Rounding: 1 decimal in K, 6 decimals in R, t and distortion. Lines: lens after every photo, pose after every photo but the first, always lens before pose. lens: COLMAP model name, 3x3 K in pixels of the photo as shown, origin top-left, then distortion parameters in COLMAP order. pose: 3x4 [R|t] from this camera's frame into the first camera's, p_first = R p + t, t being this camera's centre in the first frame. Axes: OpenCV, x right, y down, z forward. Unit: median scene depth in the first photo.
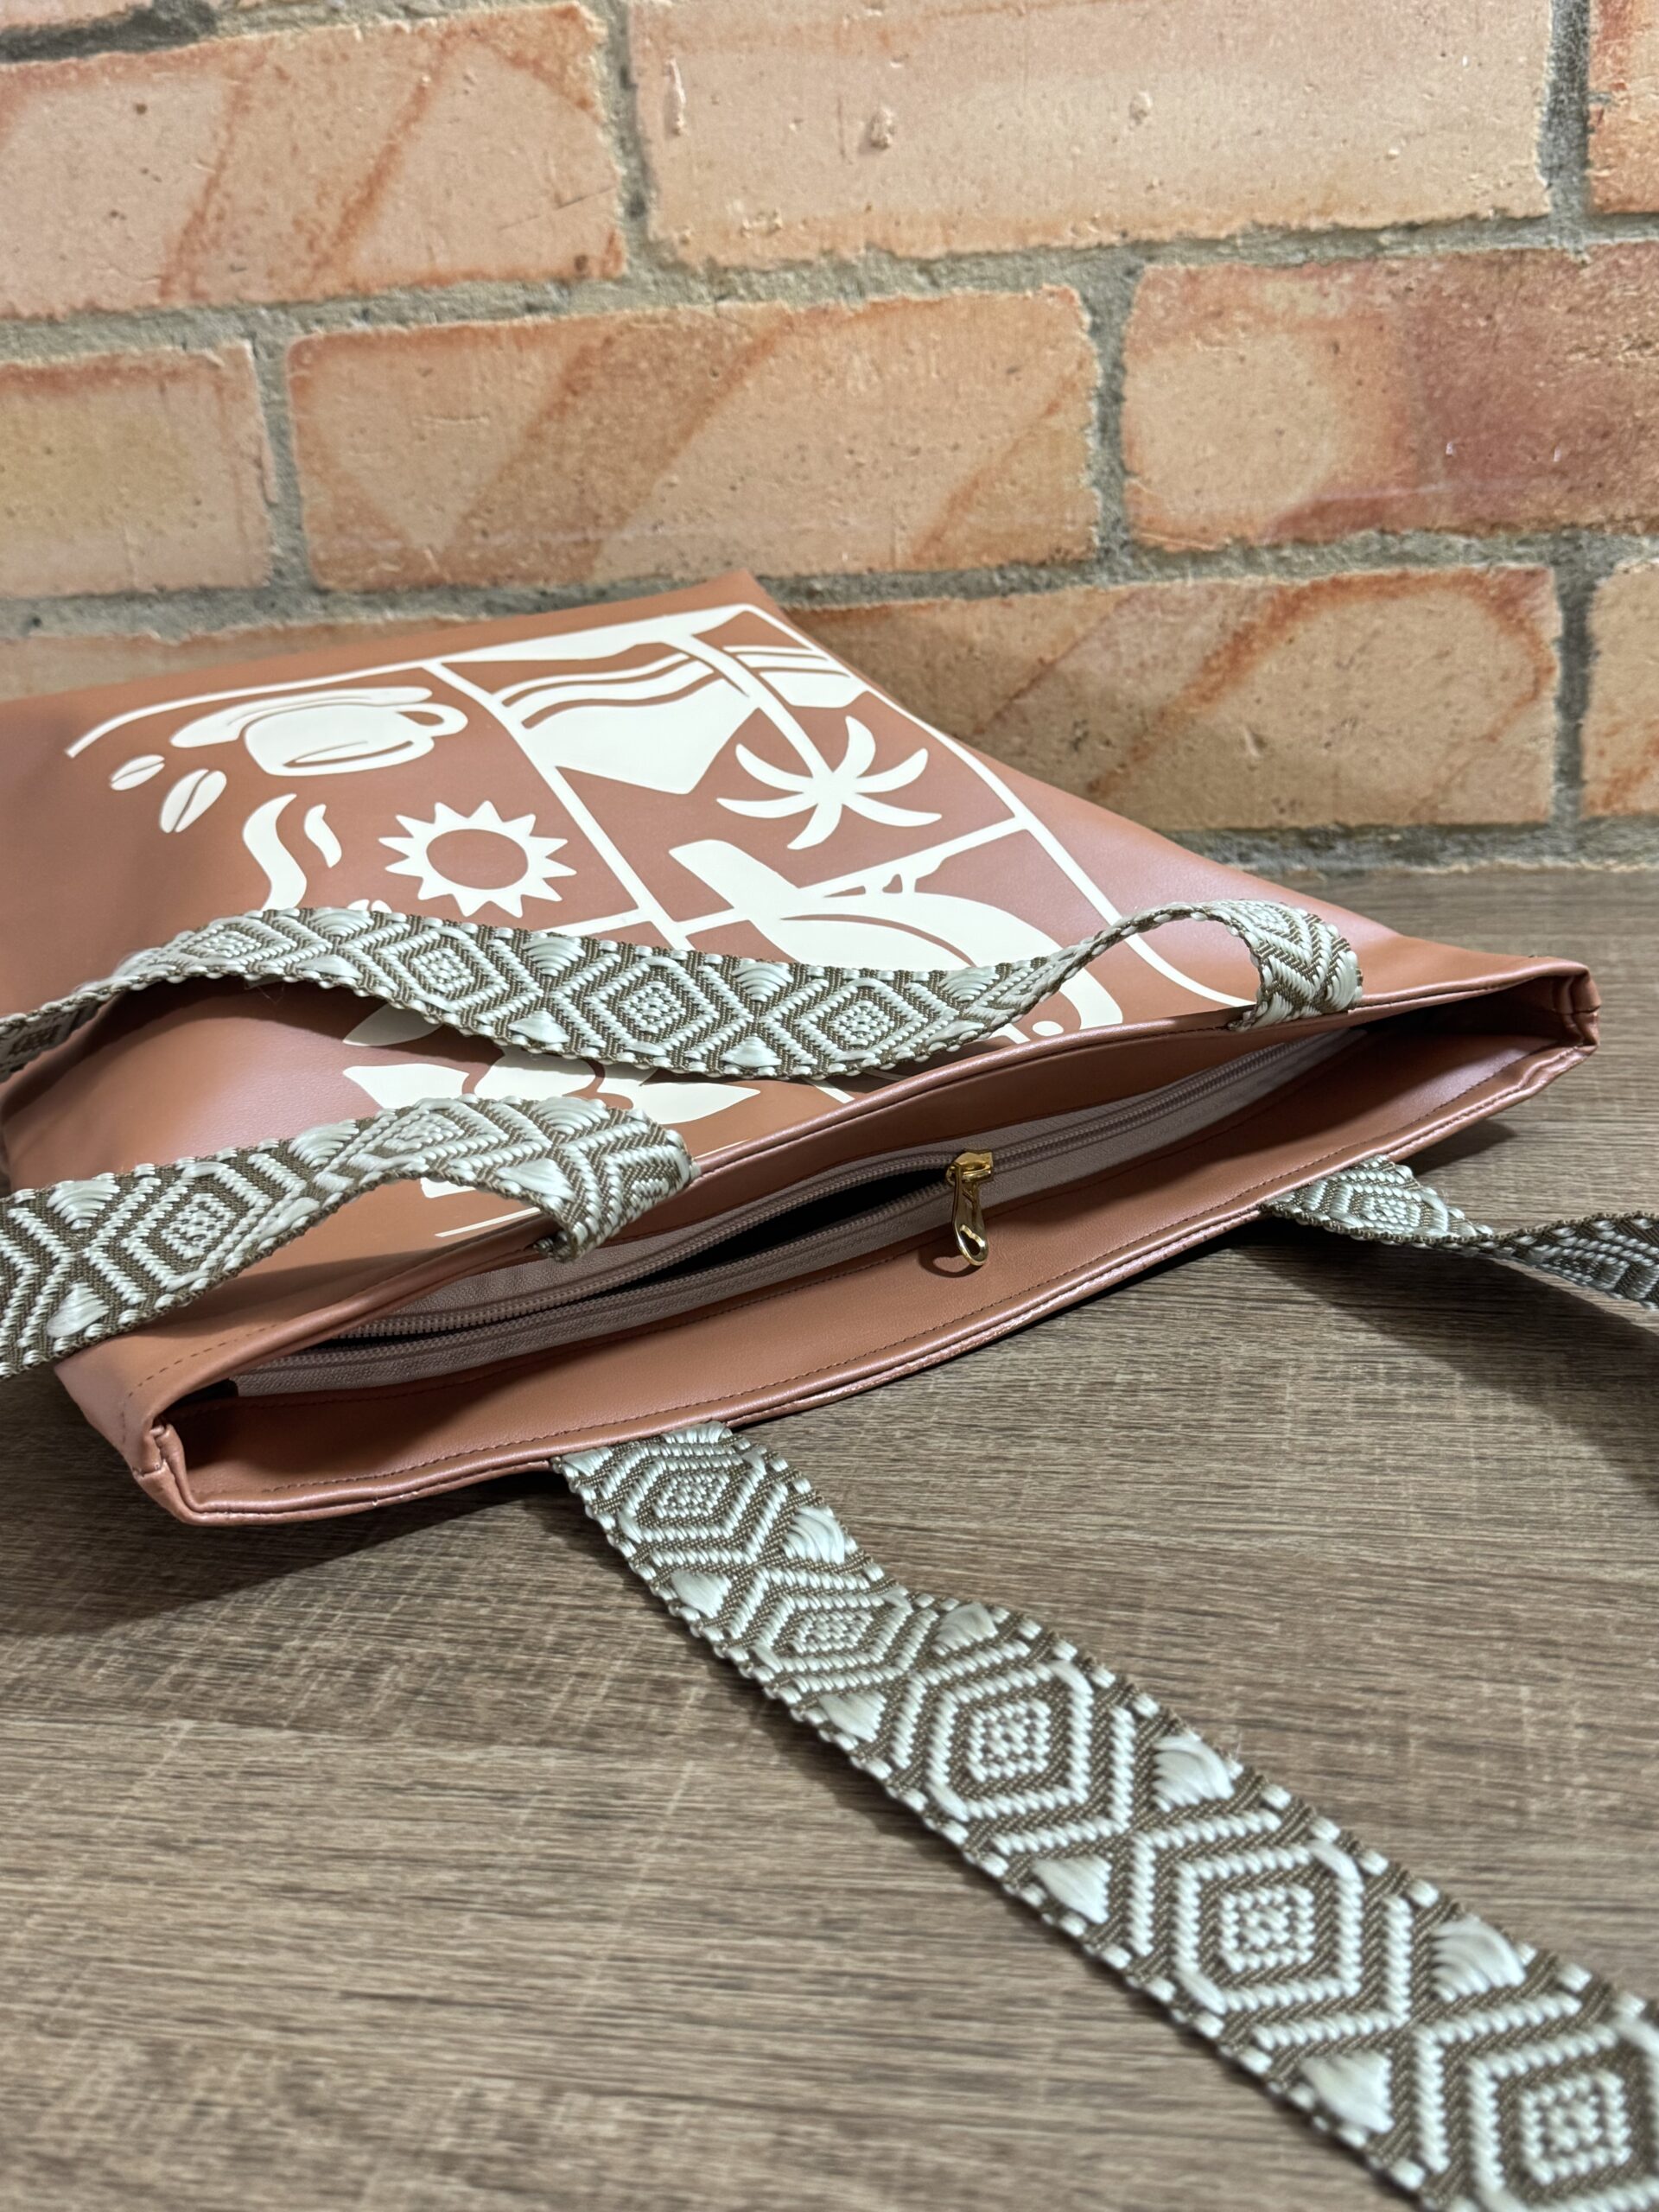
lens RADIAL K [[2280.3, 0, 829.5], [0, 2280.3, 1106.0], [0, 0, 1]] dist [0.084617, -0.207173]
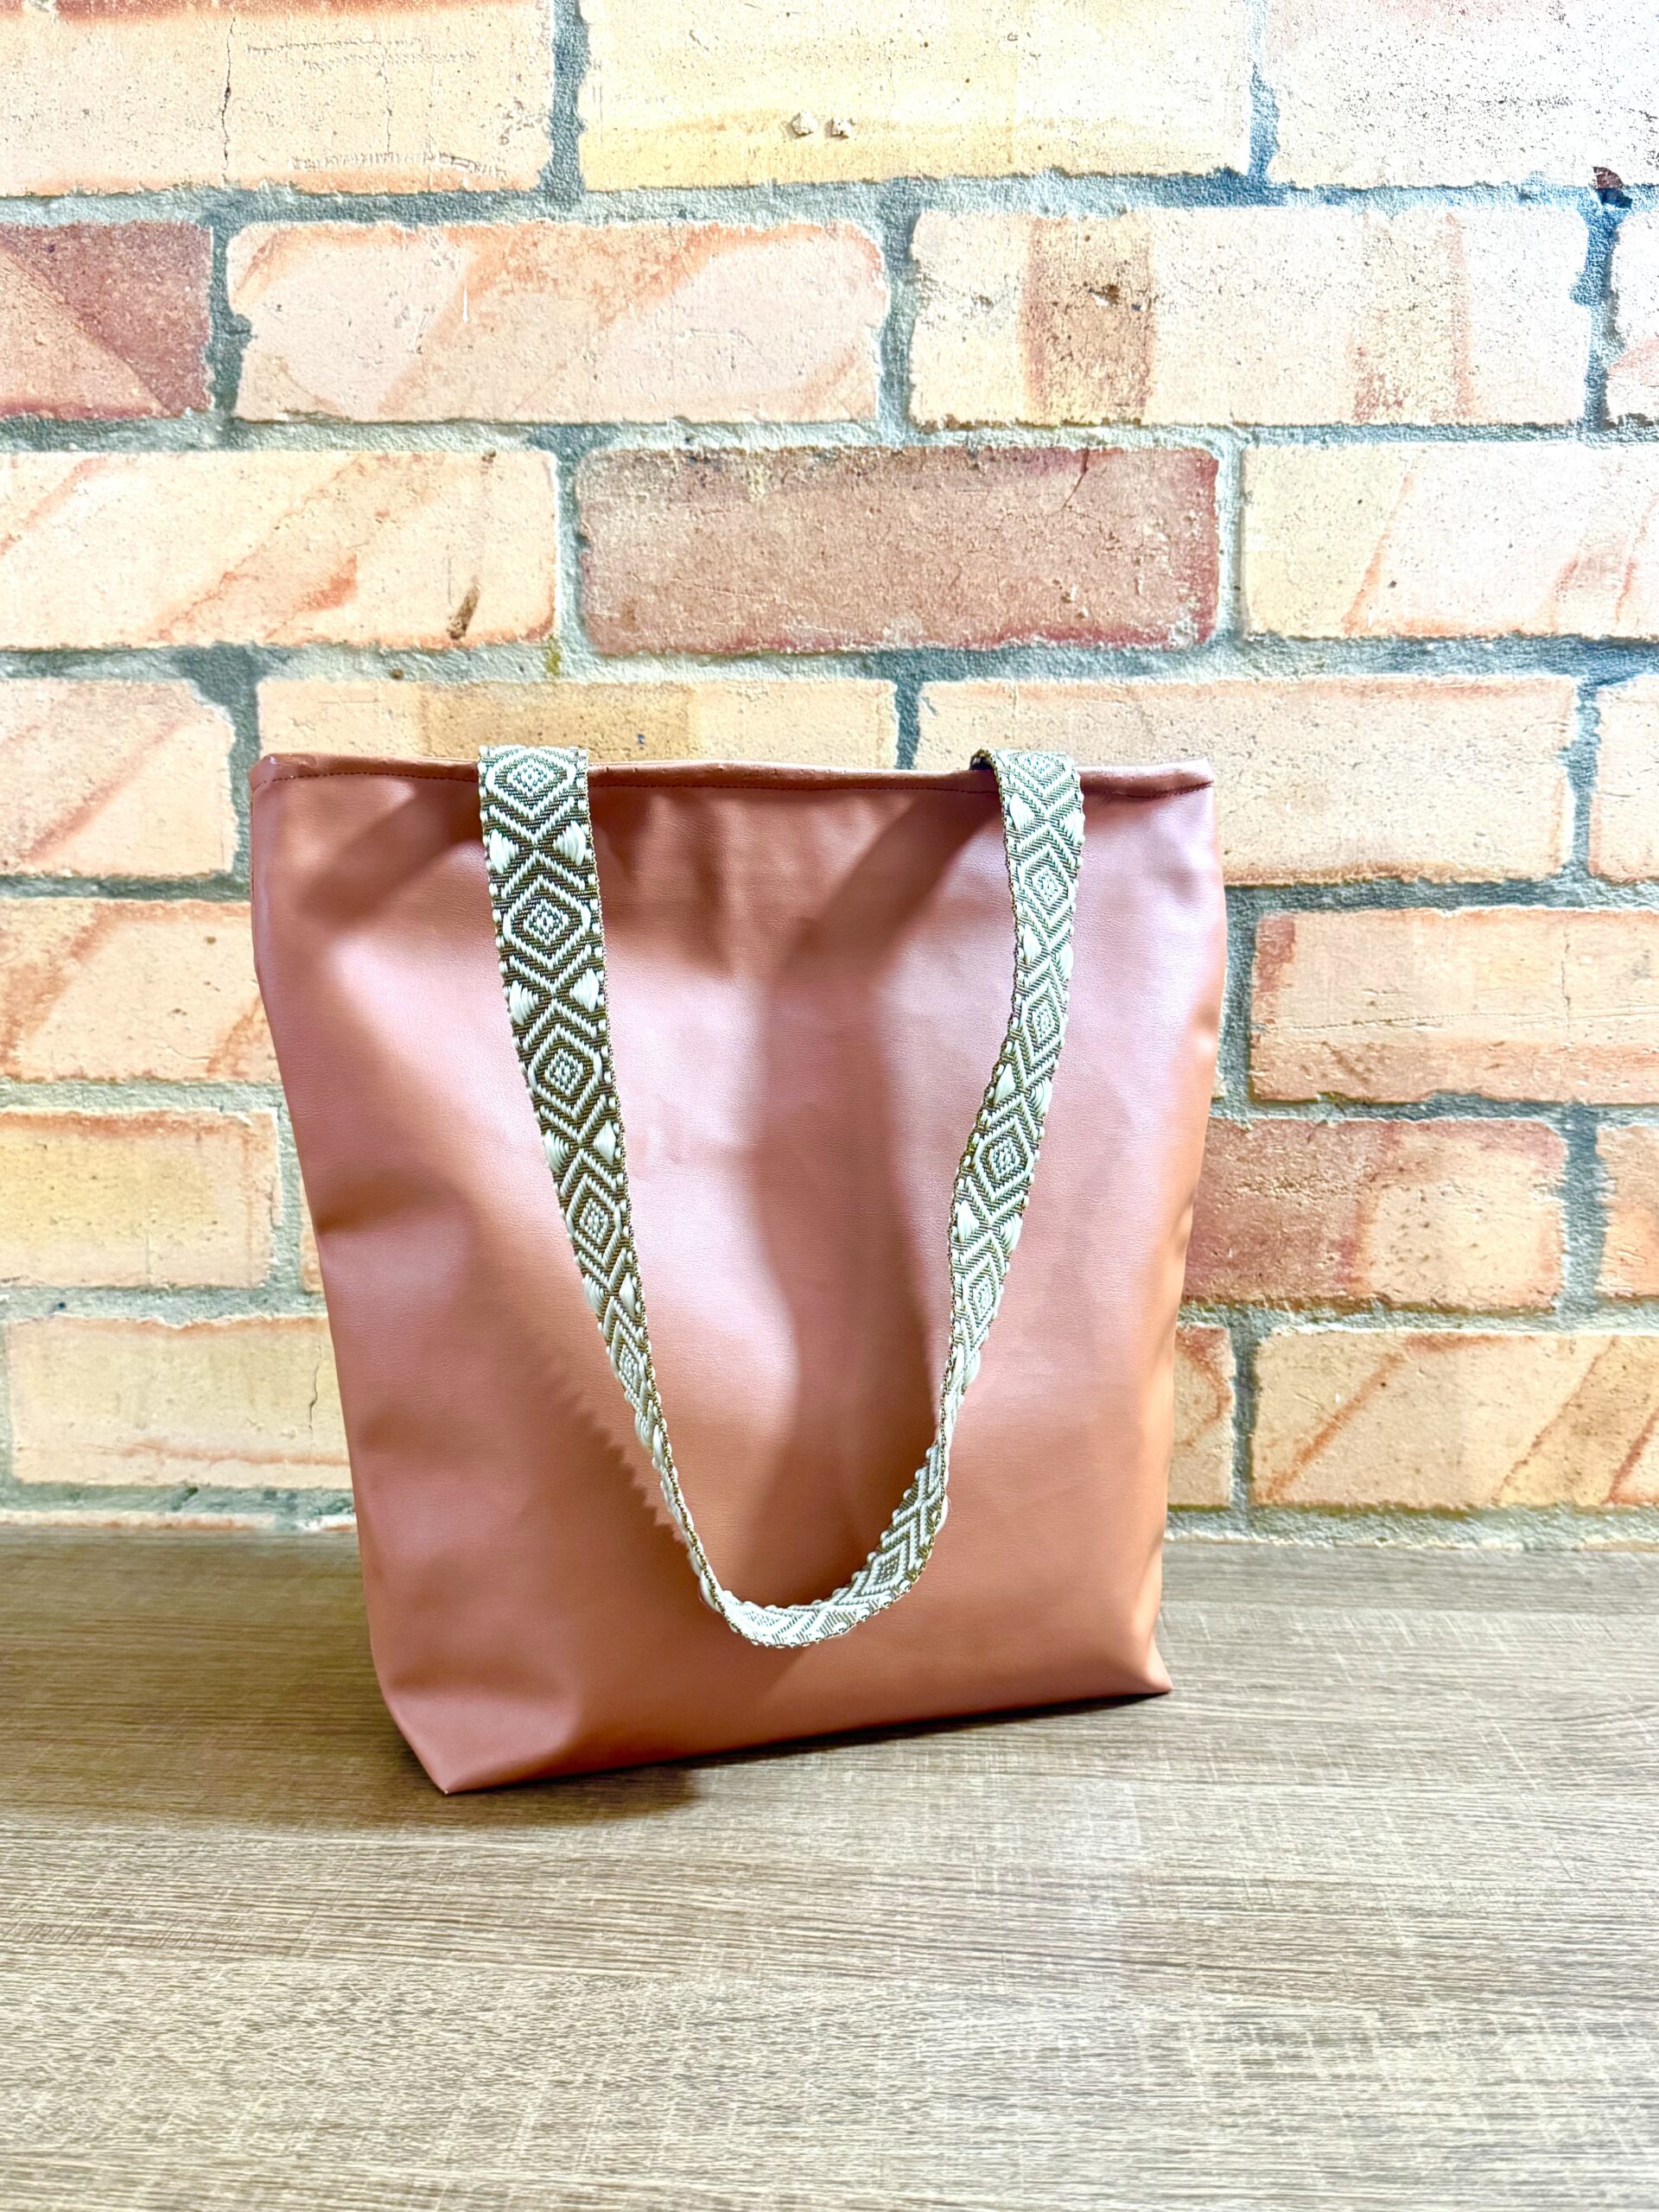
lens RADIAL K [[1805.0, 0, 838.0], [0, 1805.0, 1107.0], [0, 0, 1]] dist [0.055546, -0.106092]
pose [[0.981264, 0.056669, 0.184145, -0.140211], [-0.010141, 0.969631, -0.244360, -0.092179], [-0.192400, 0.237915, 0.952039, -0.055645]]
